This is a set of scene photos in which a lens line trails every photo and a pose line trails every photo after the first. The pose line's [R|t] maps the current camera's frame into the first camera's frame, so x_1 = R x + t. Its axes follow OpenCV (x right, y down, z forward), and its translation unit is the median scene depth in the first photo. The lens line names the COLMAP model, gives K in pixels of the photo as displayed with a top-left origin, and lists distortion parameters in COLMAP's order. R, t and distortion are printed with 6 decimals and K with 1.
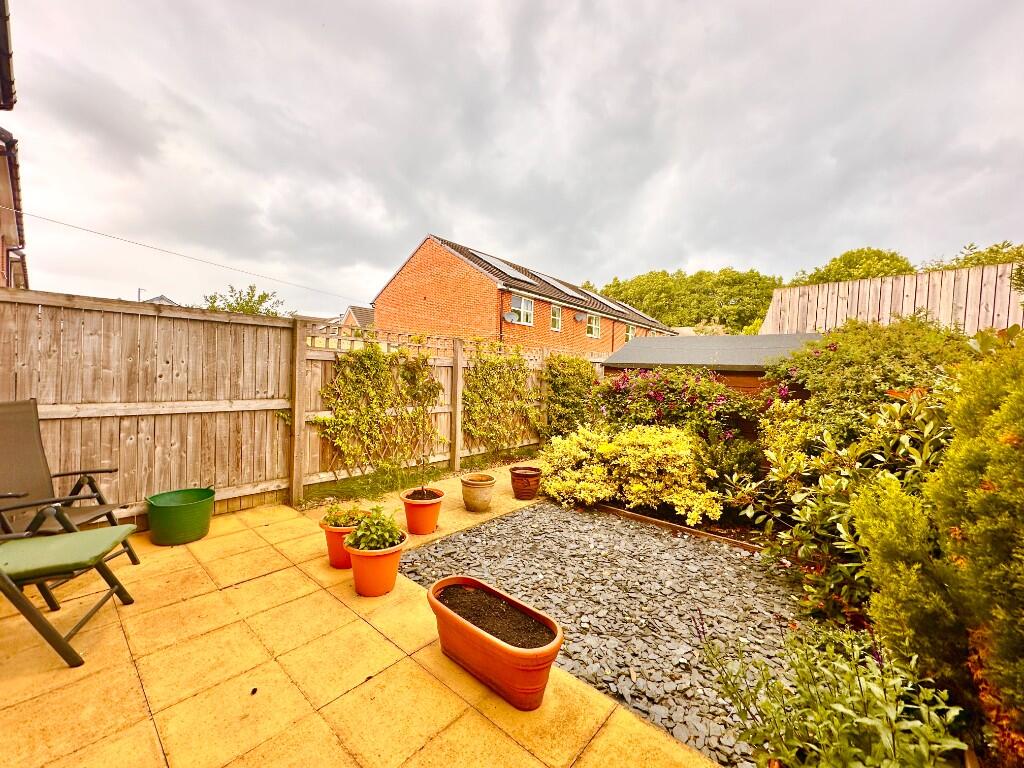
lens RADIAL K [[409.5, 0, 511.8], [0, 409.5, 382.1], [0, 0, 1]] dist [-0.001077, -0.000261]
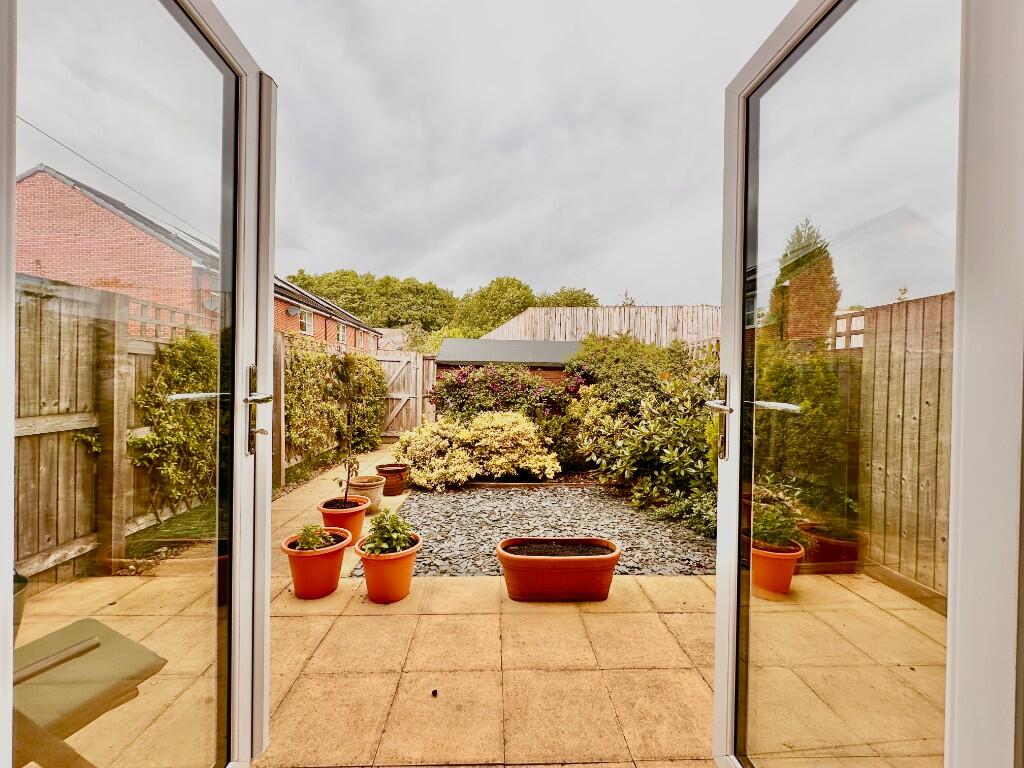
lens RADIAL K [[409.5, 0, 511.8], [0, 409.5, 382.1], [0, 0, 1]] dist [-0.001077, -0.000261]
pose [[0.732950, -0.031115, 0.679571, -0.483574], [0.031298, 0.999438, 0.012004, 0.005494], [-0.679563, 0.012471, 0.733511, 0.066425]]
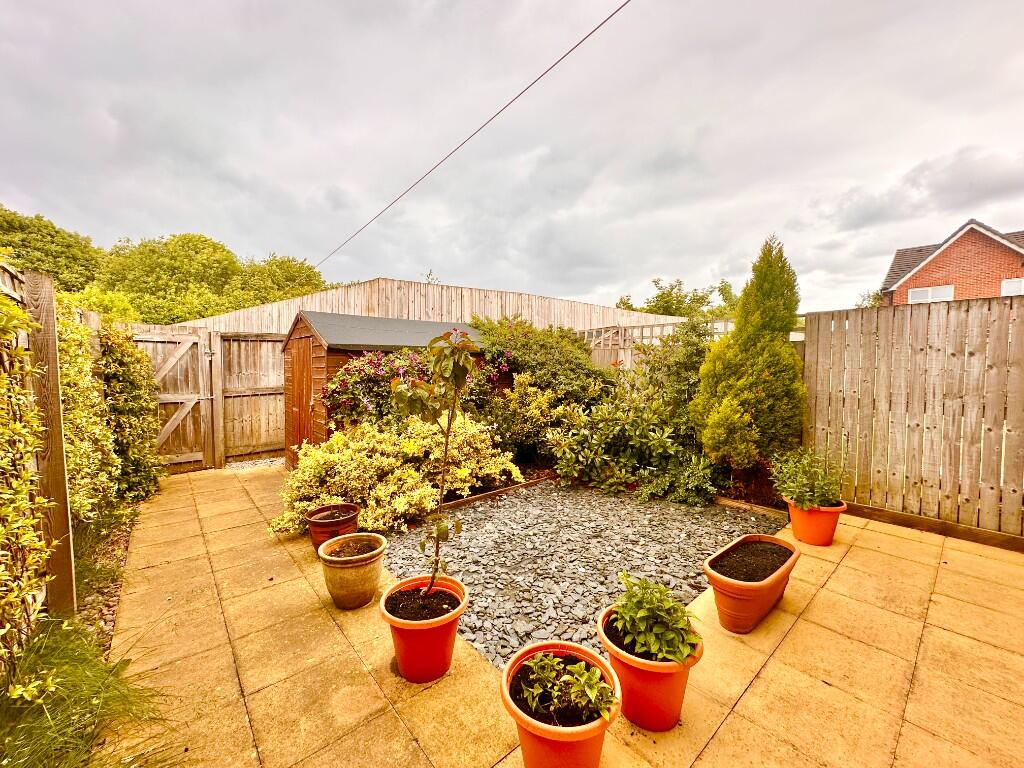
lens RADIAL K [[408.4, 0, 509.9], [0, 408.4, 386.7], [0, 0, 1]] dist [0.000239, 0.000121]
pose [[0.147969, -0.093263, 0.984585, -0.596949], [0.035975, 0.995392, 0.088880, -0.029089], [-0.988337, 0.022269, 0.150643, 0.711301]]
